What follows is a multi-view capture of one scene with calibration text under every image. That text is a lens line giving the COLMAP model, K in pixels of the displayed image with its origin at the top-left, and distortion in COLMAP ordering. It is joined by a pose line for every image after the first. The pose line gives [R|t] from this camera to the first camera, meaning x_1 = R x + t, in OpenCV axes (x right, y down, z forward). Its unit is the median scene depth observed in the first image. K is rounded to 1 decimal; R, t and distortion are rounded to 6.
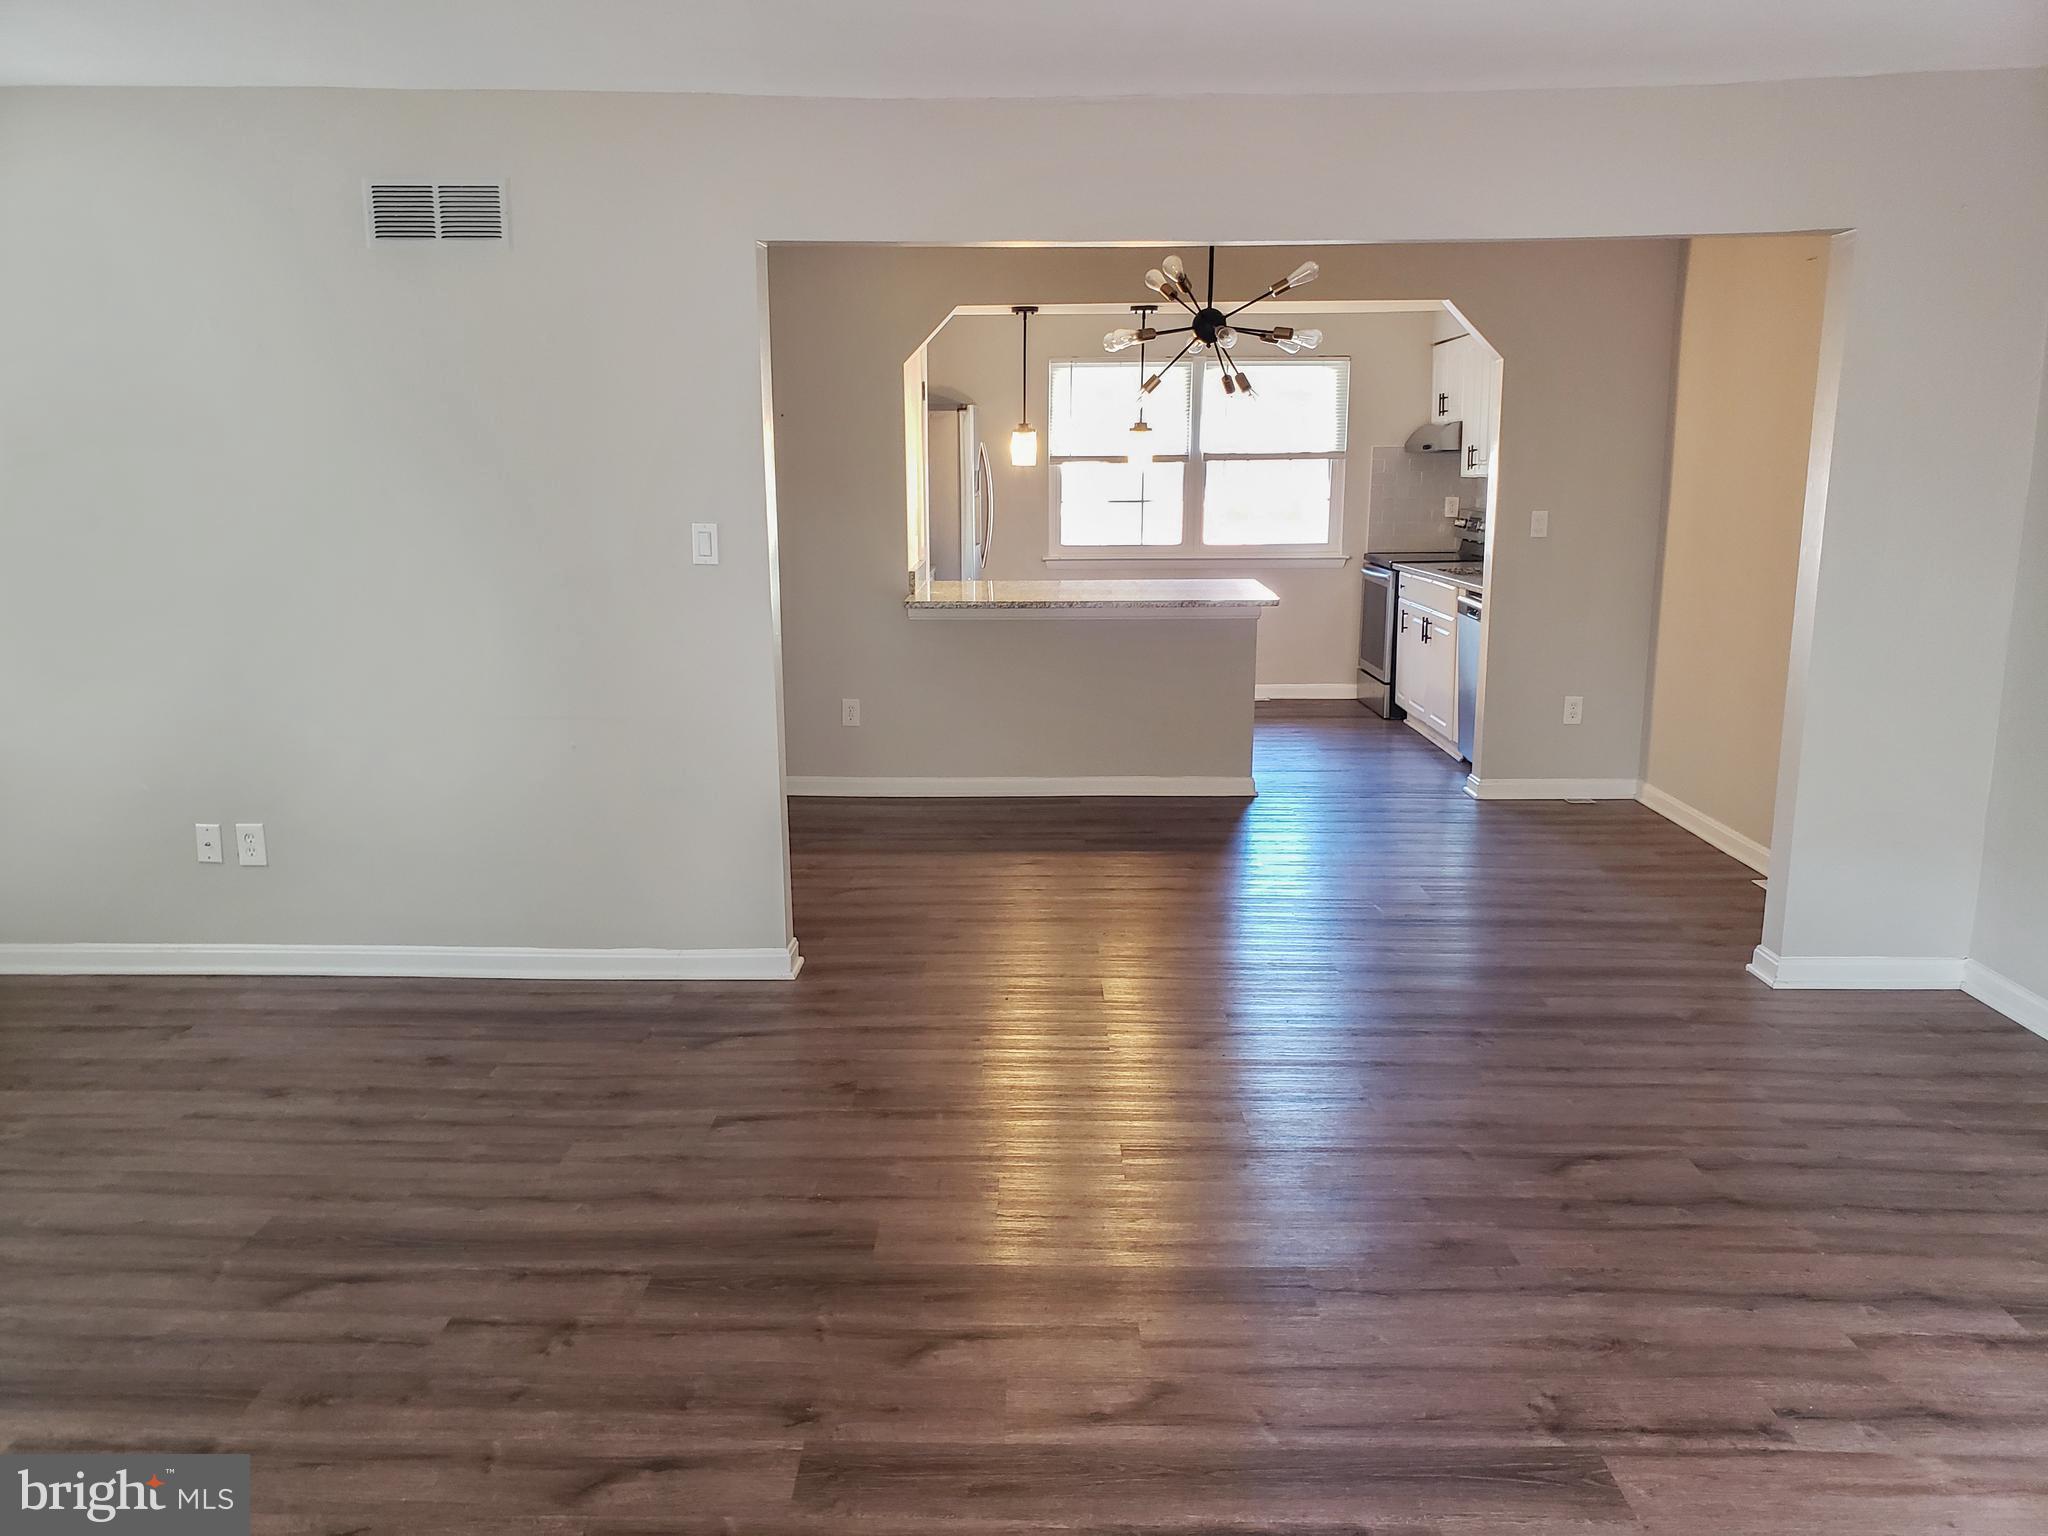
lens RADIAL K [[1520.6, 0, 1024.0], [0, 1520.6, 768.0], [0, 0, 1]] dist [0.001478, 0.000157]
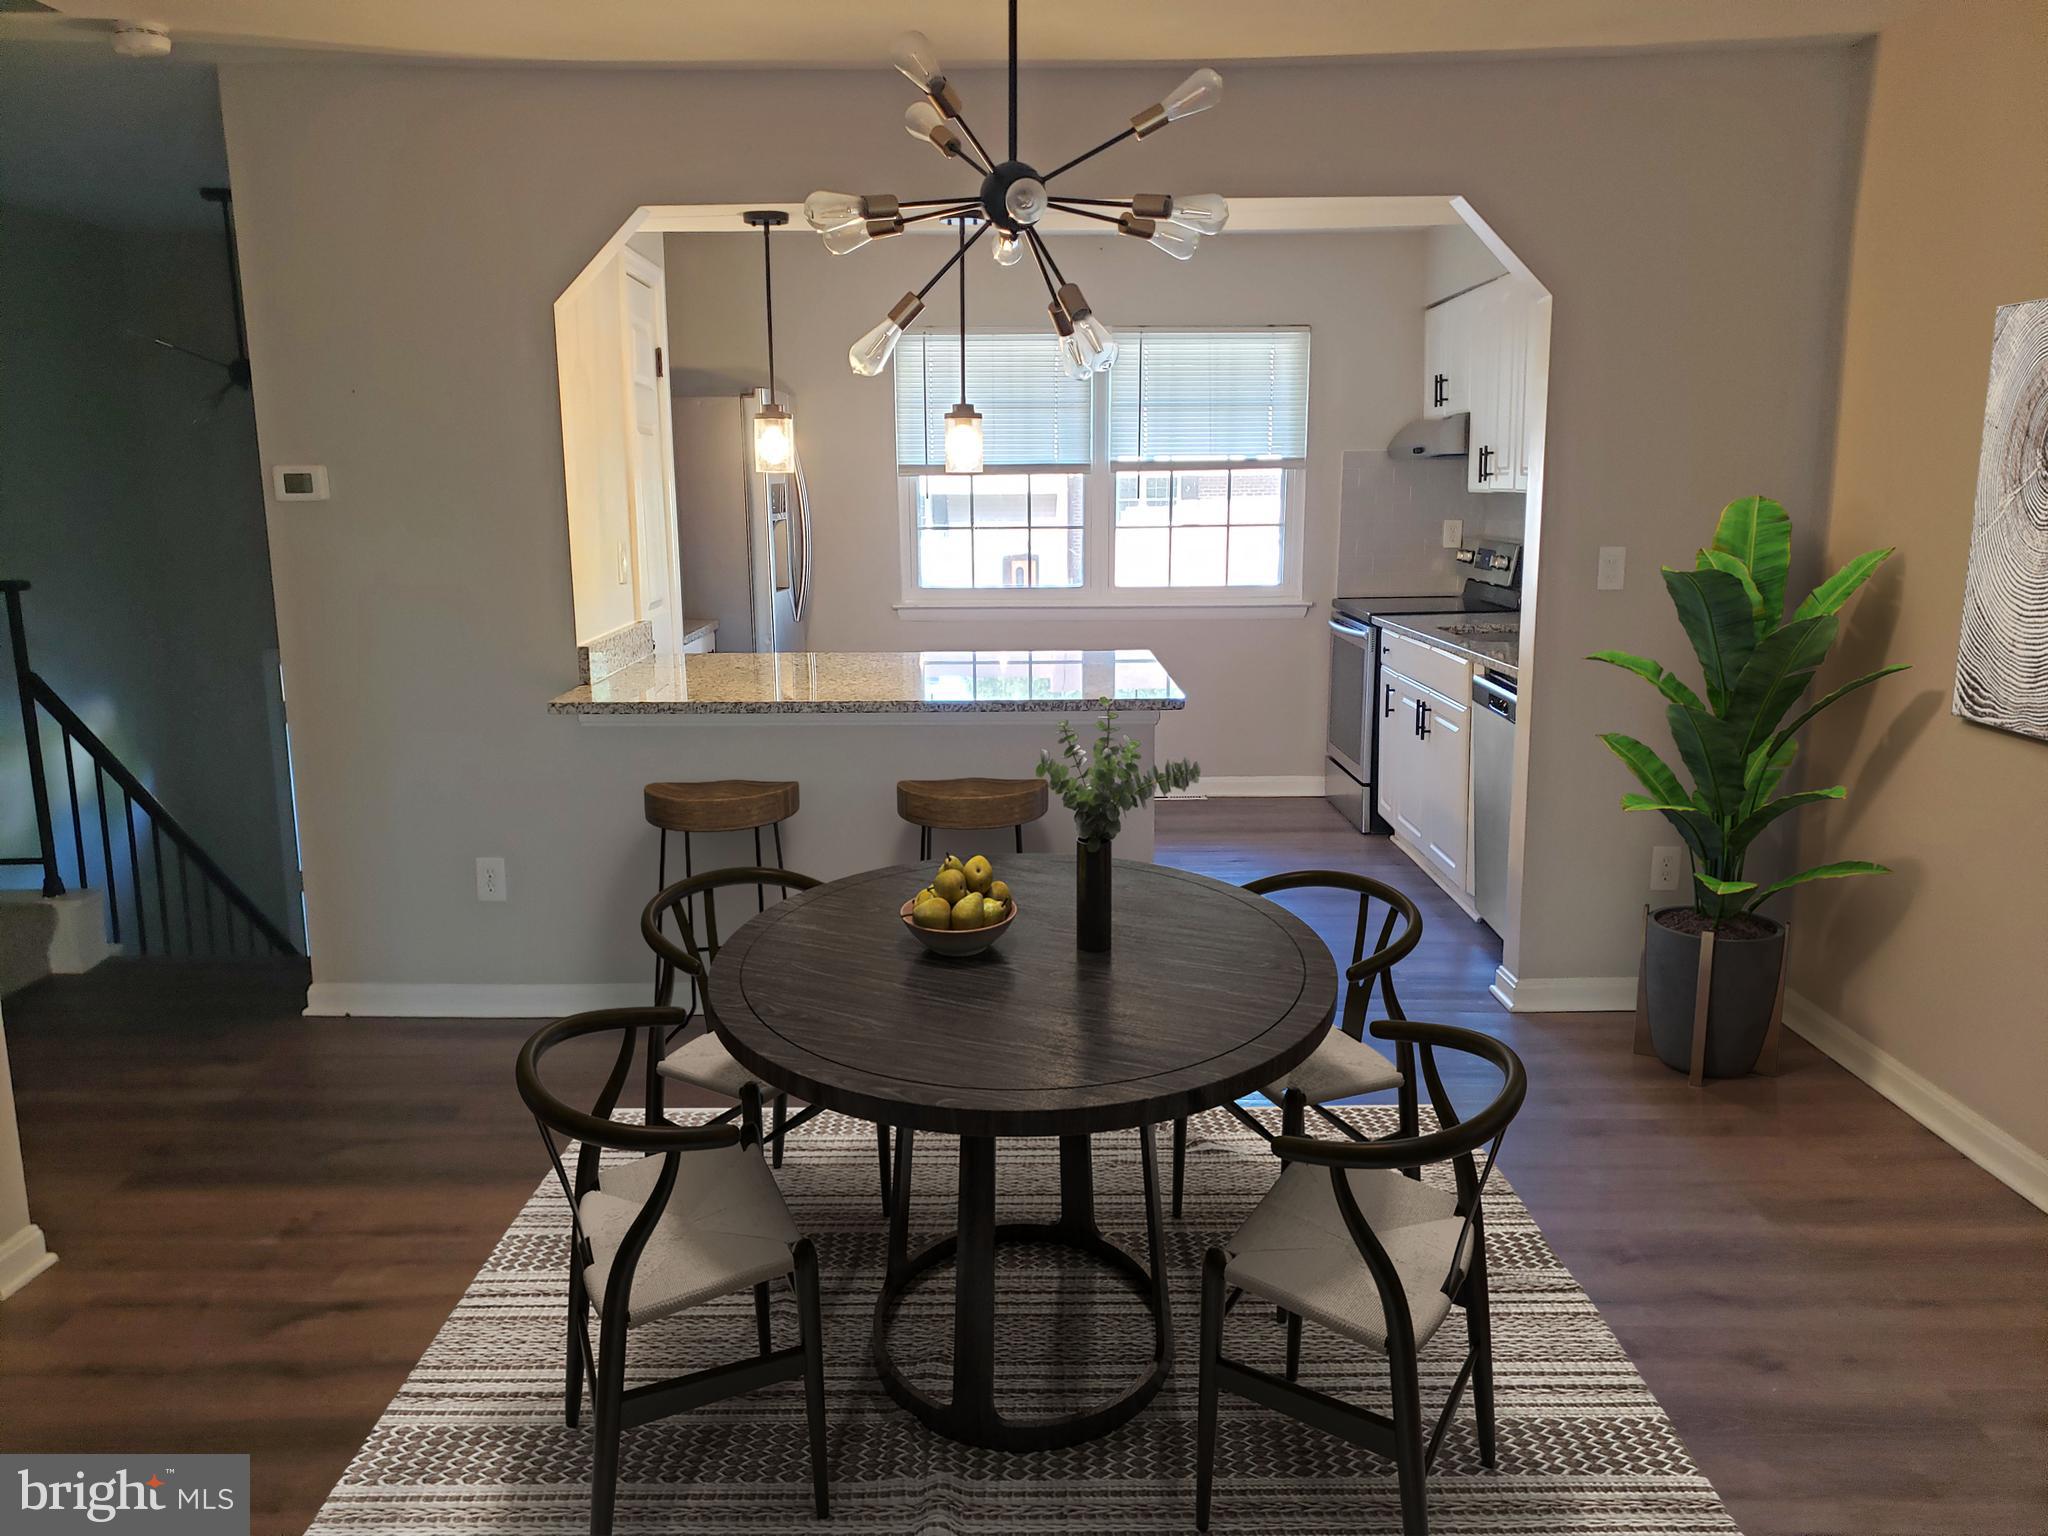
lens RADIAL K [[1565.9, 0, 1024.0], [0, 1565.9, 768.0], [0, 0, 1]] dist [-0.002890, -0.003925]
pose [[0.999817, -0.005427, 0.018366, 0.072596], [0.005747, 0.999832, -0.017421, -0.055838], [-0.018268, 0.017524, 0.999680, 0.299710]]
